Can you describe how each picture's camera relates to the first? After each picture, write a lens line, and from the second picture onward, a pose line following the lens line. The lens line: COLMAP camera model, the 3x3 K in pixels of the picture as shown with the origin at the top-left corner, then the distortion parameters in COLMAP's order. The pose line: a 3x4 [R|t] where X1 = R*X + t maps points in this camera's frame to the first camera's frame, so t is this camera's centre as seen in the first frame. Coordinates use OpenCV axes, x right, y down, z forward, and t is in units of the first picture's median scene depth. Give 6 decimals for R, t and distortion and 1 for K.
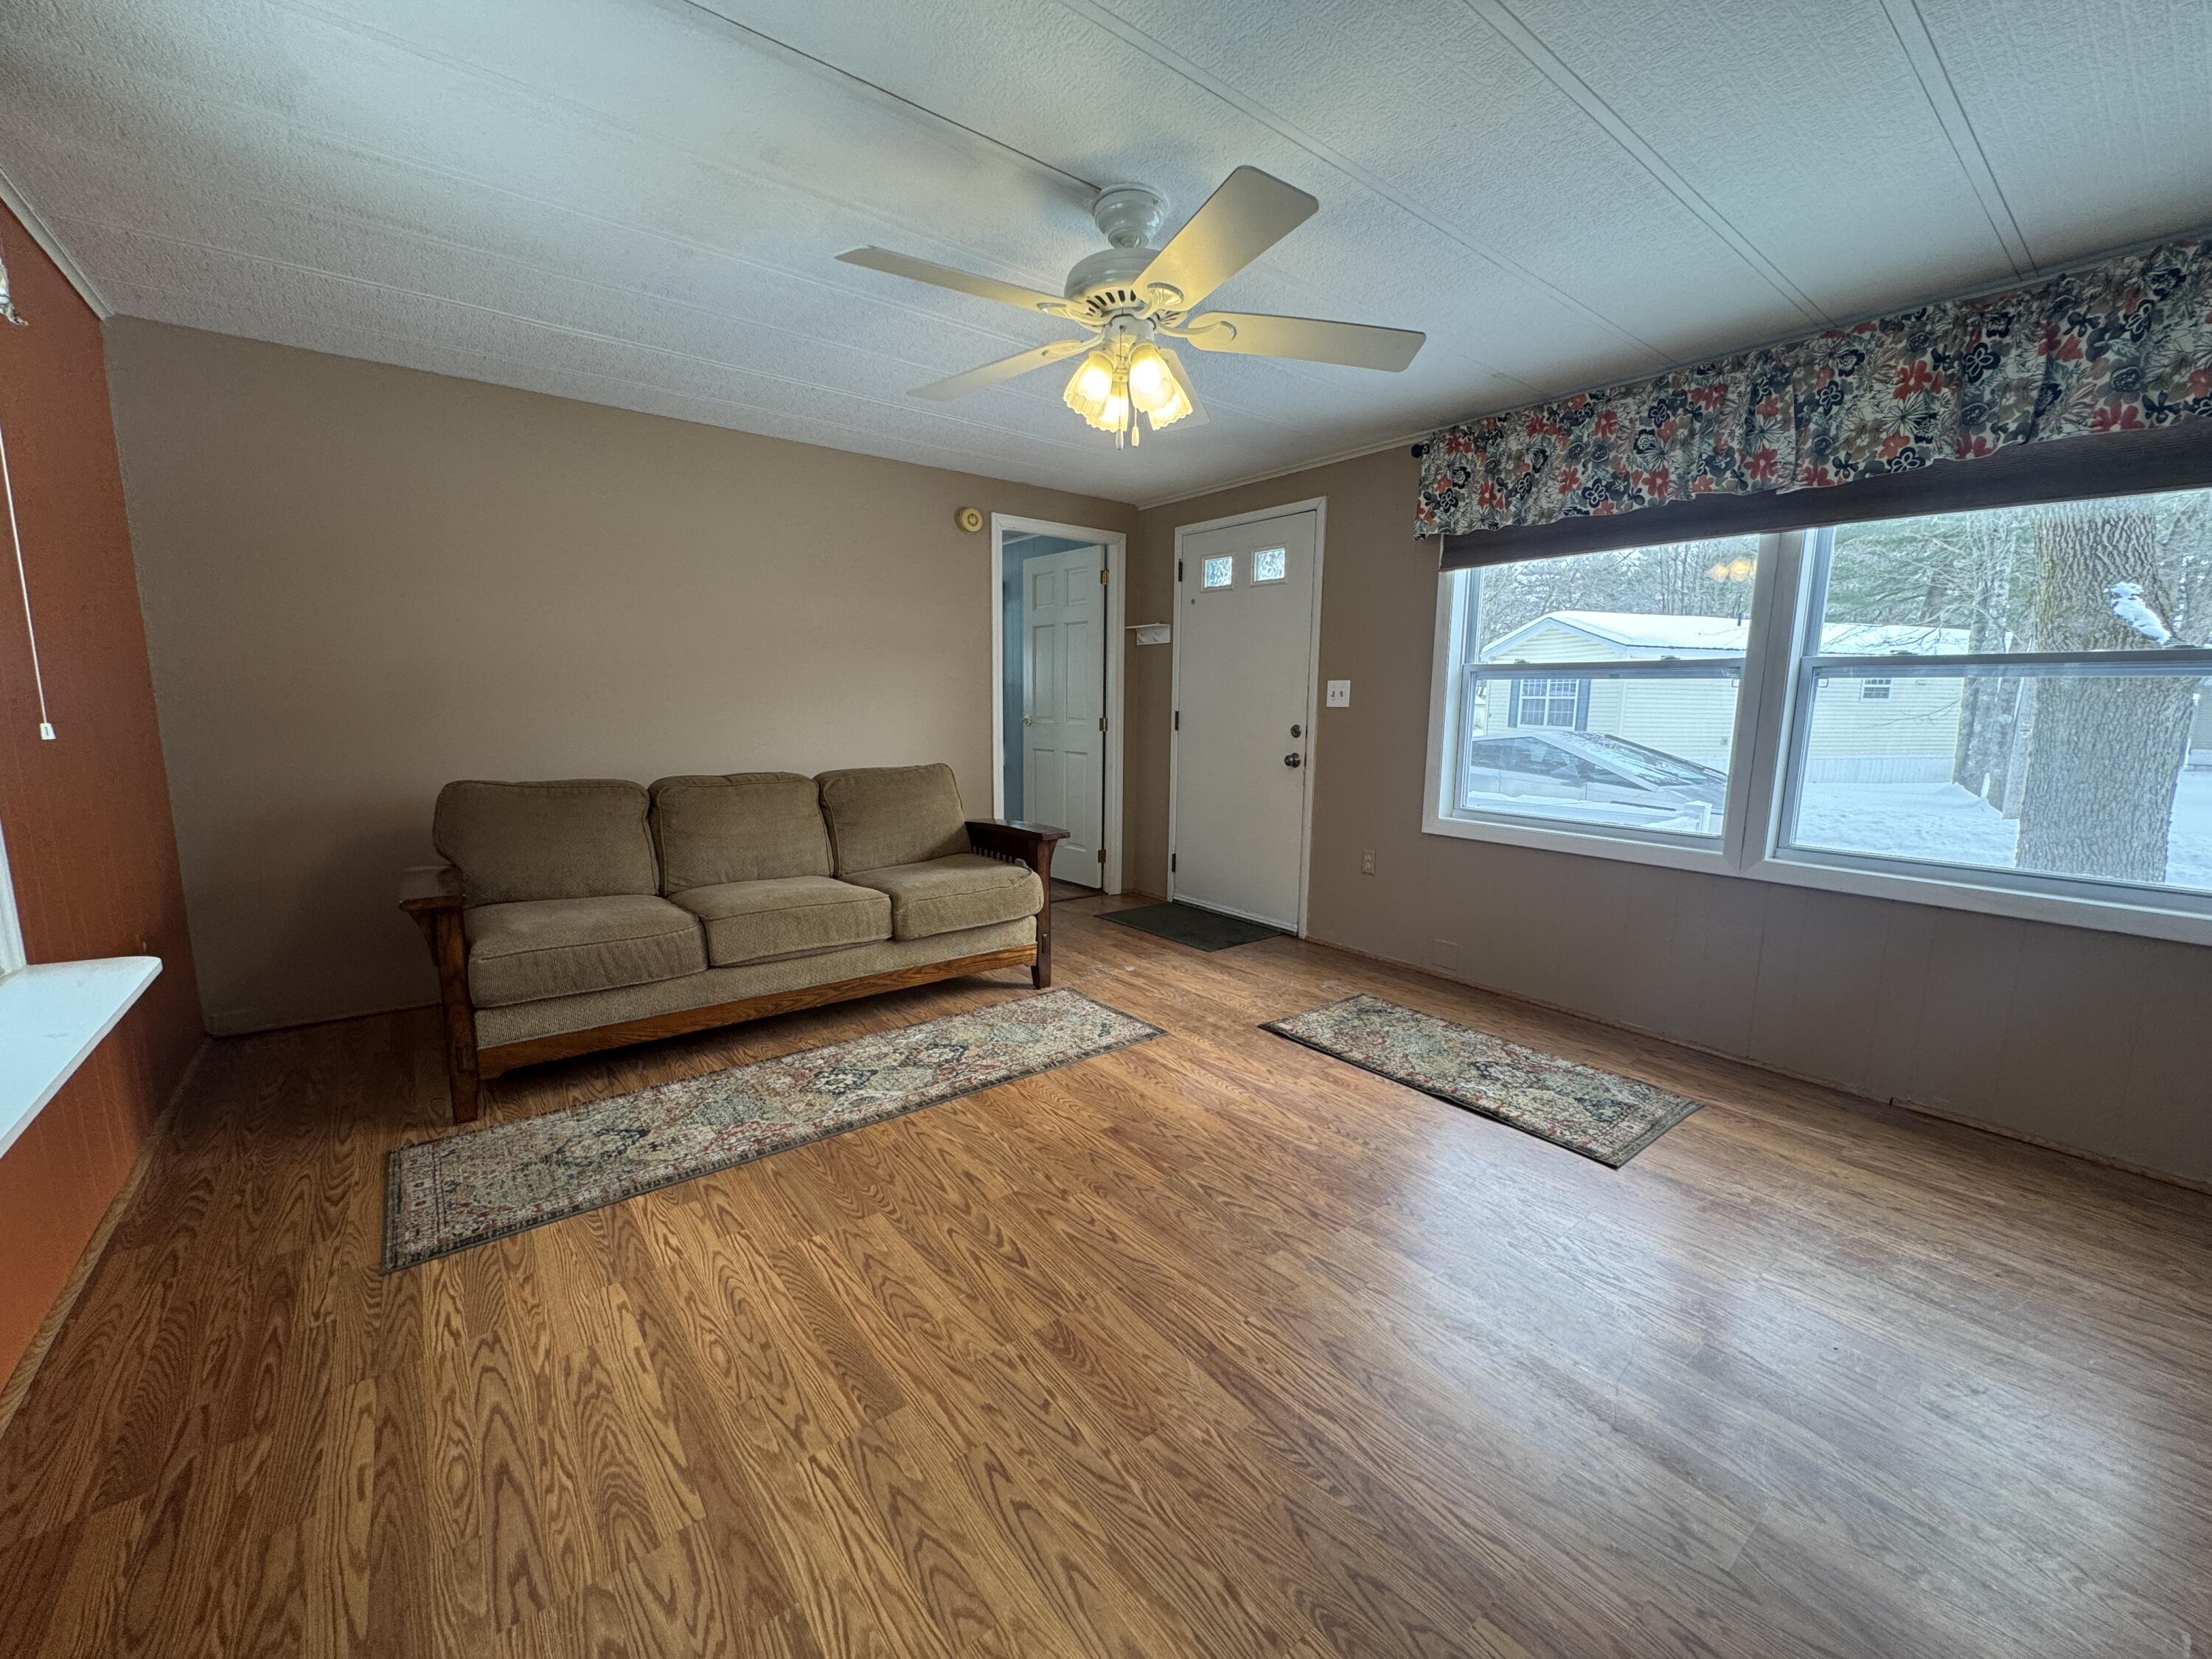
lens RADIAL K [[879.8, 0, 1106.0], [0, 879.8, 829.5], [0, 0, 1]] dist [-0.001233, 0.000371]
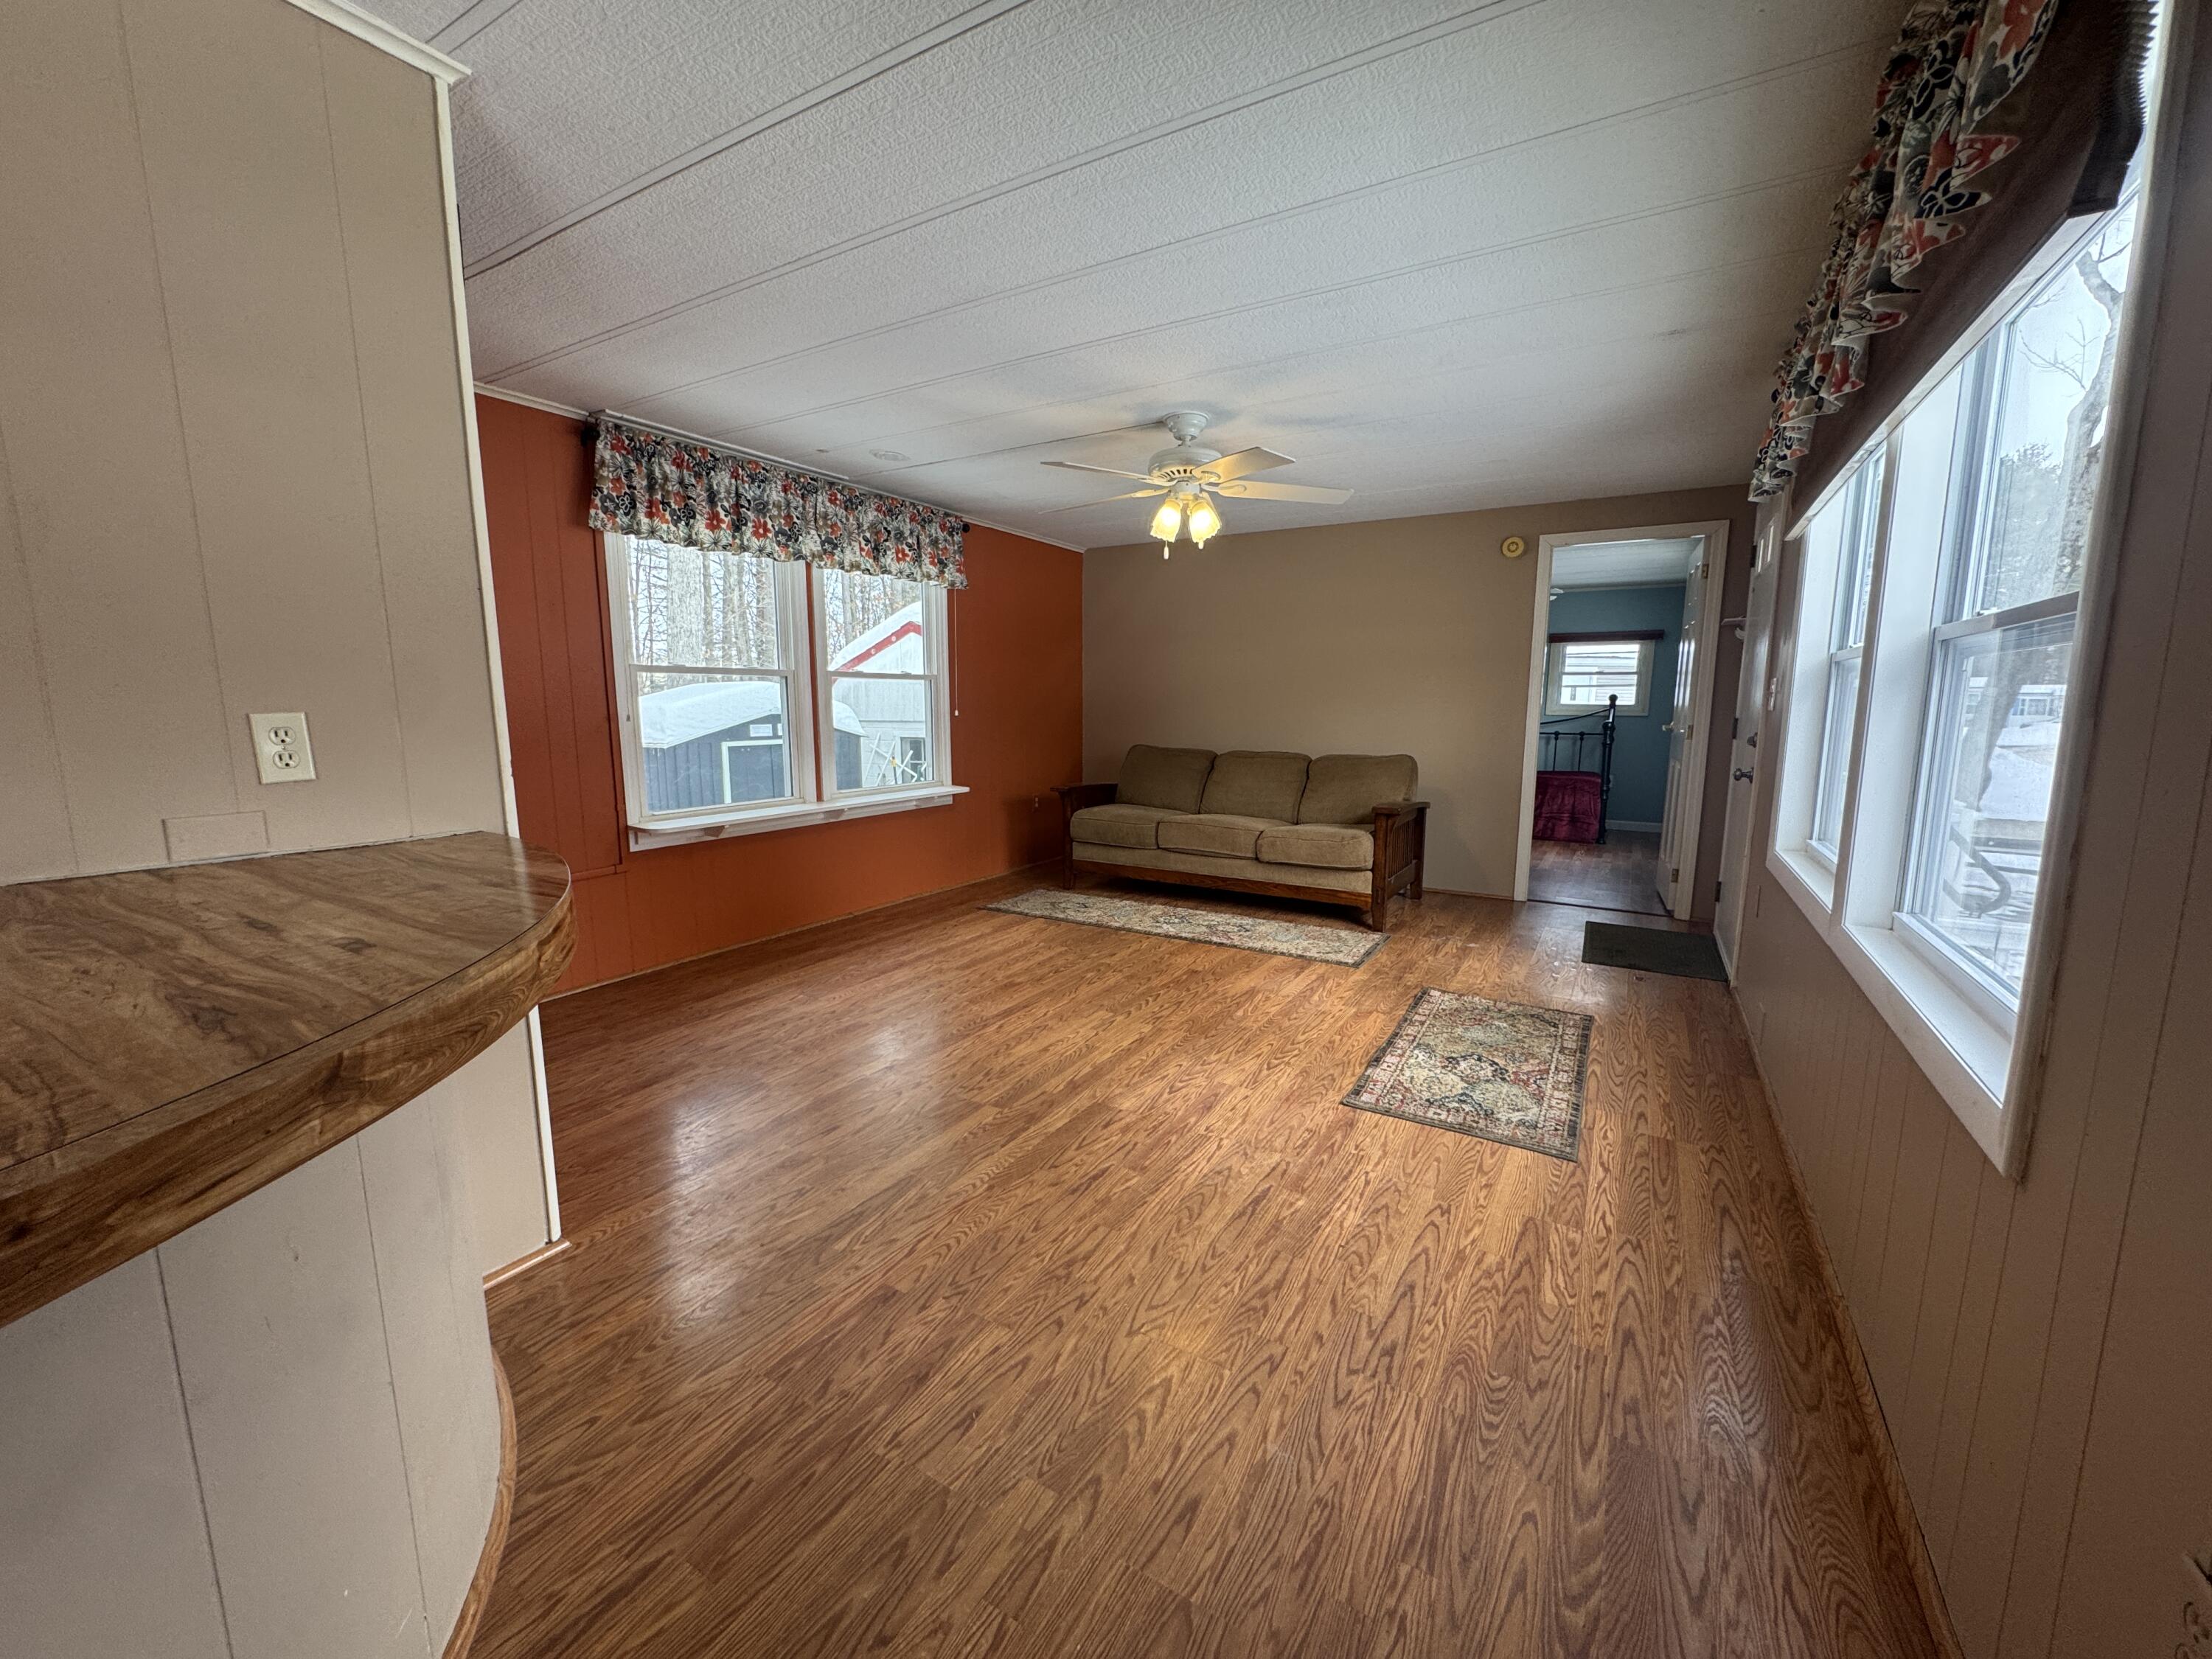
lens RADIAL K [[879.8, 0, 1106.0], [0, 879.8, 829.5], [0, 0, 1]] dist [-0.001233, 0.000371]
pose [[0.355668, 0.124848, -0.926236, 1.268362], [-0.139144, 0.987066, 0.079618, -0.014454], [0.924197, 0.100563, 0.368440, 0.218122]]
